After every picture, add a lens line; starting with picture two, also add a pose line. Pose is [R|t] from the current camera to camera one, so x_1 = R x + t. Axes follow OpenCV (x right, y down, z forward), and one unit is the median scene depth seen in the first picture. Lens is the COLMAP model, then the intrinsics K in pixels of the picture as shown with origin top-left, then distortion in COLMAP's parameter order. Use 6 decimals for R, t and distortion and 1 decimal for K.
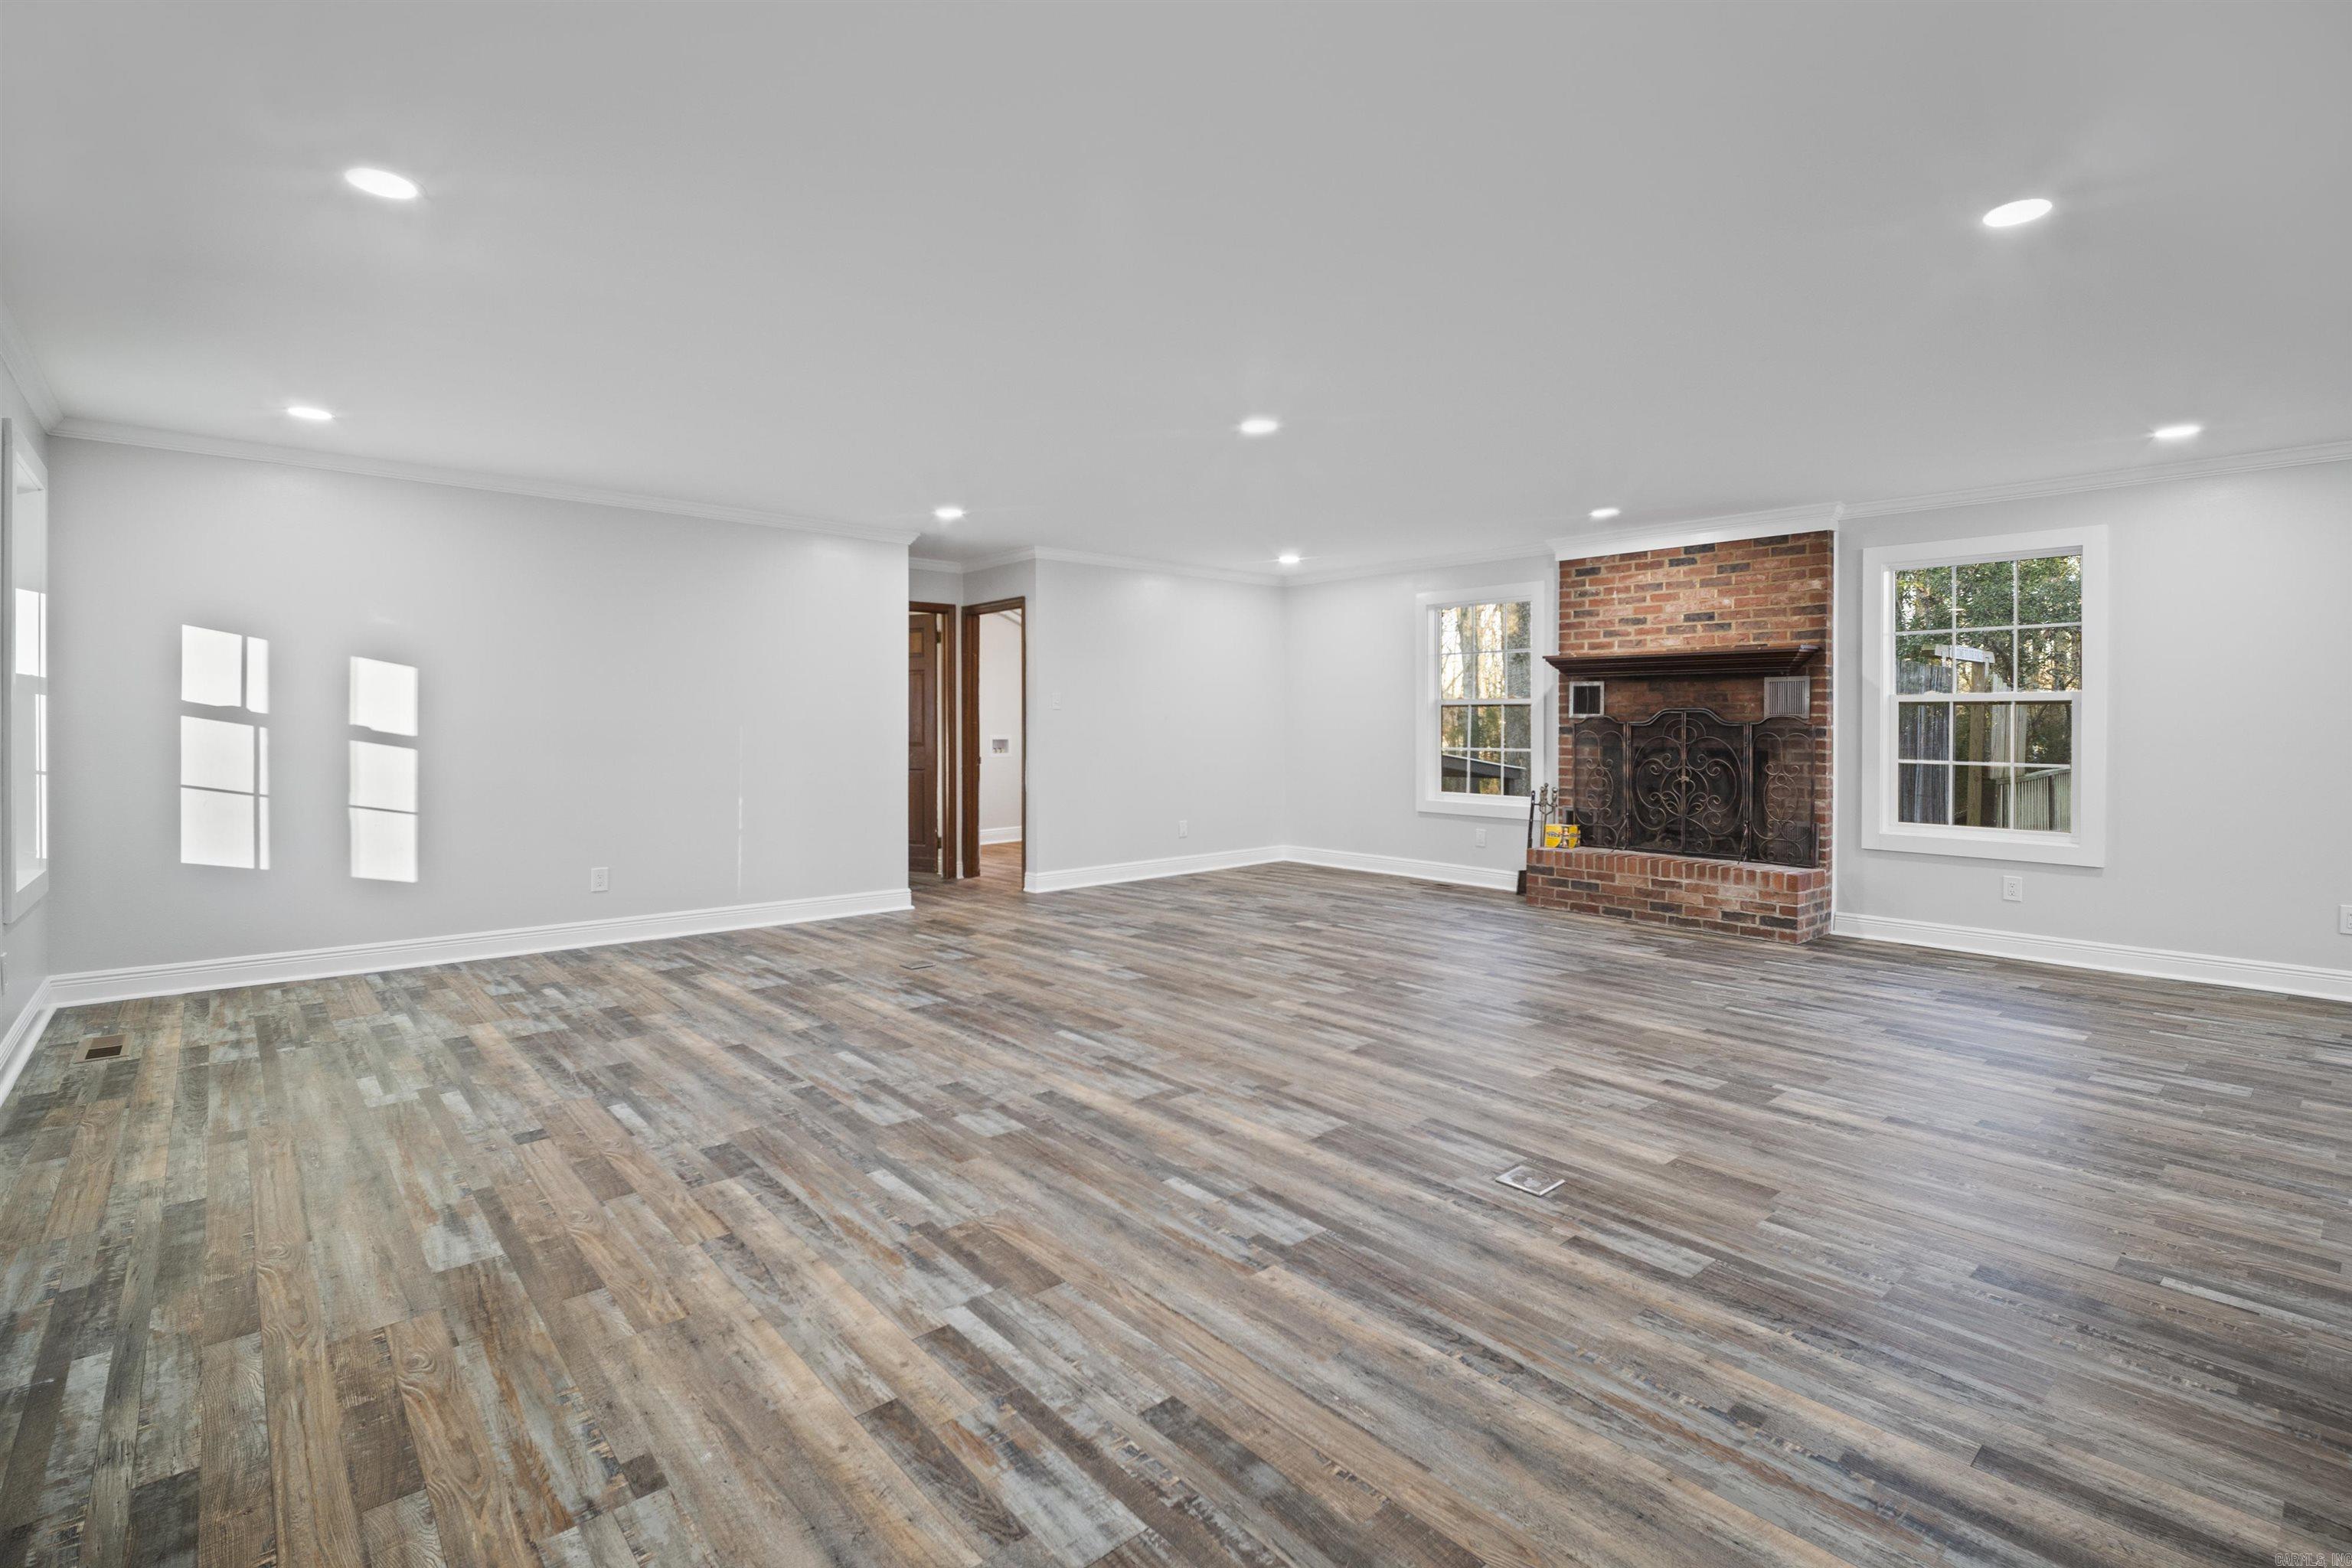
lens RADIAL K [[1109.6, 0, 1171.6], [0, 1109.6, 747.0], [0, 0, 1]] dist [-0.000461, 0.000221]
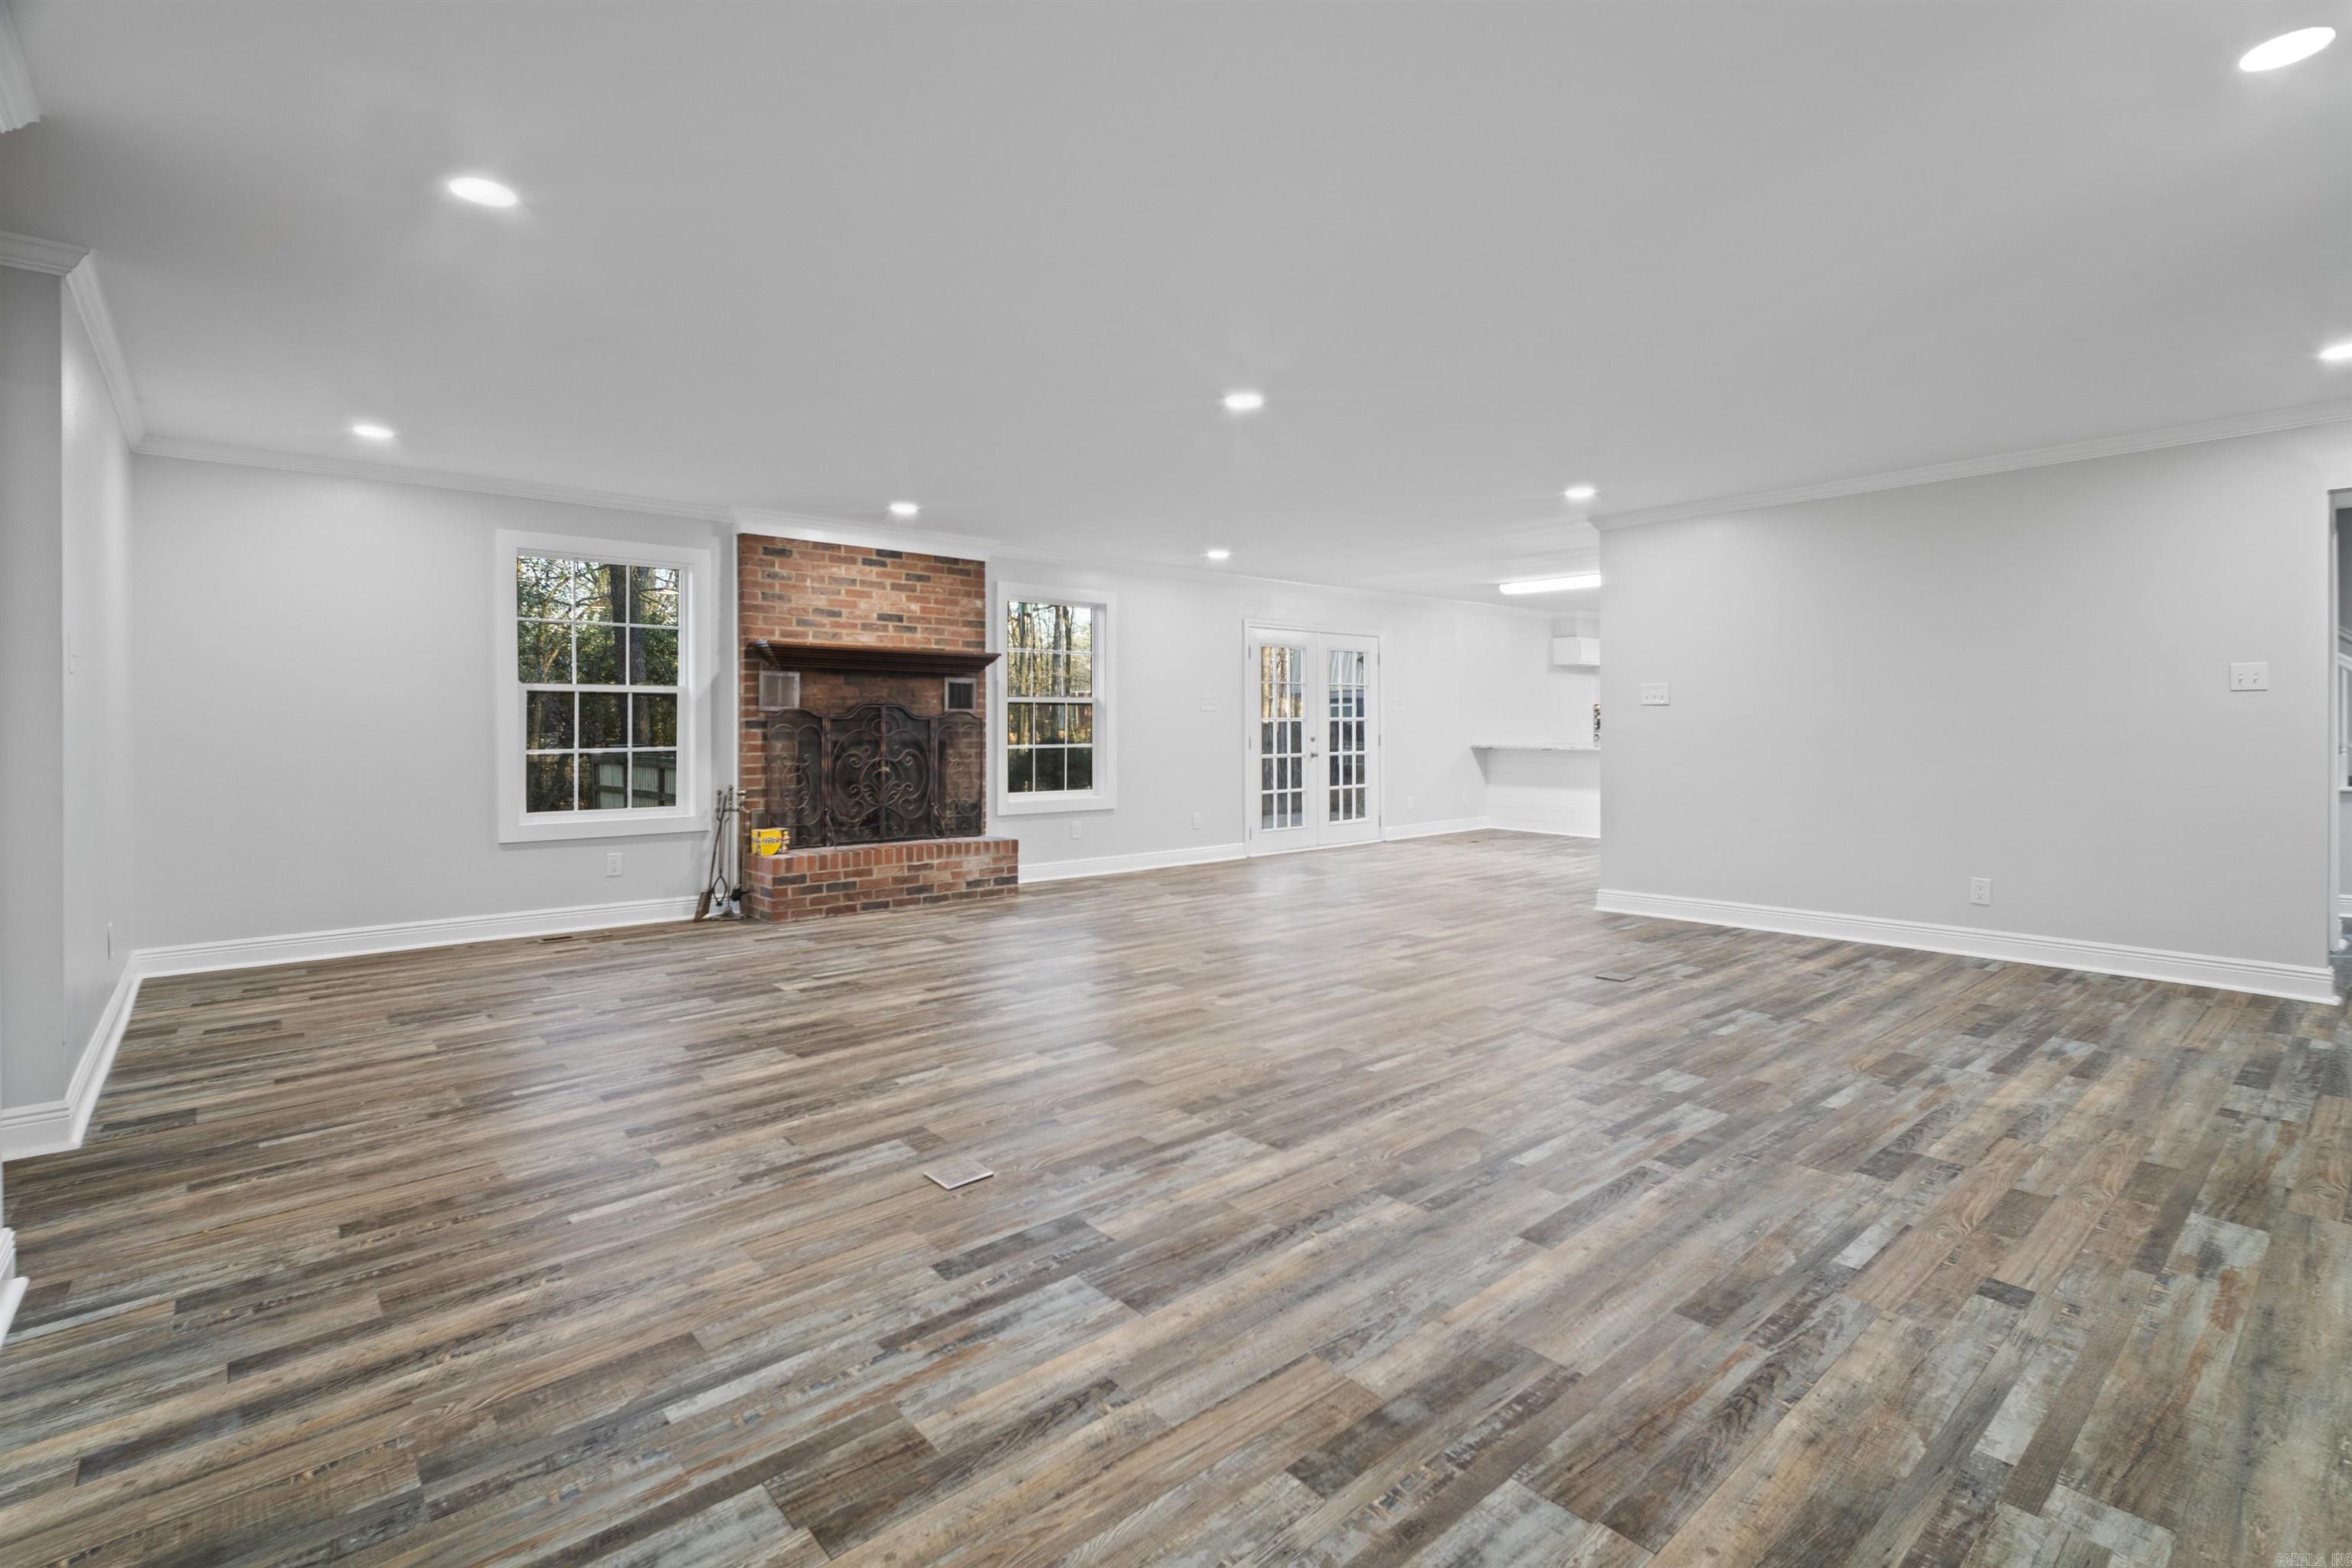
lens RADIAL K [[1093.4, 0, 1222.5], [0, 1093.4, 735.8], [0, 0, 1]] dist [-0.003892, -0.000711]
pose [[-0.020841, -0.011182, 0.999720, -0.603106], [0.022933, 0.999669, 0.011659, -0.008408], [-0.999520, 0.023170, -0.020578, 0.724424]]
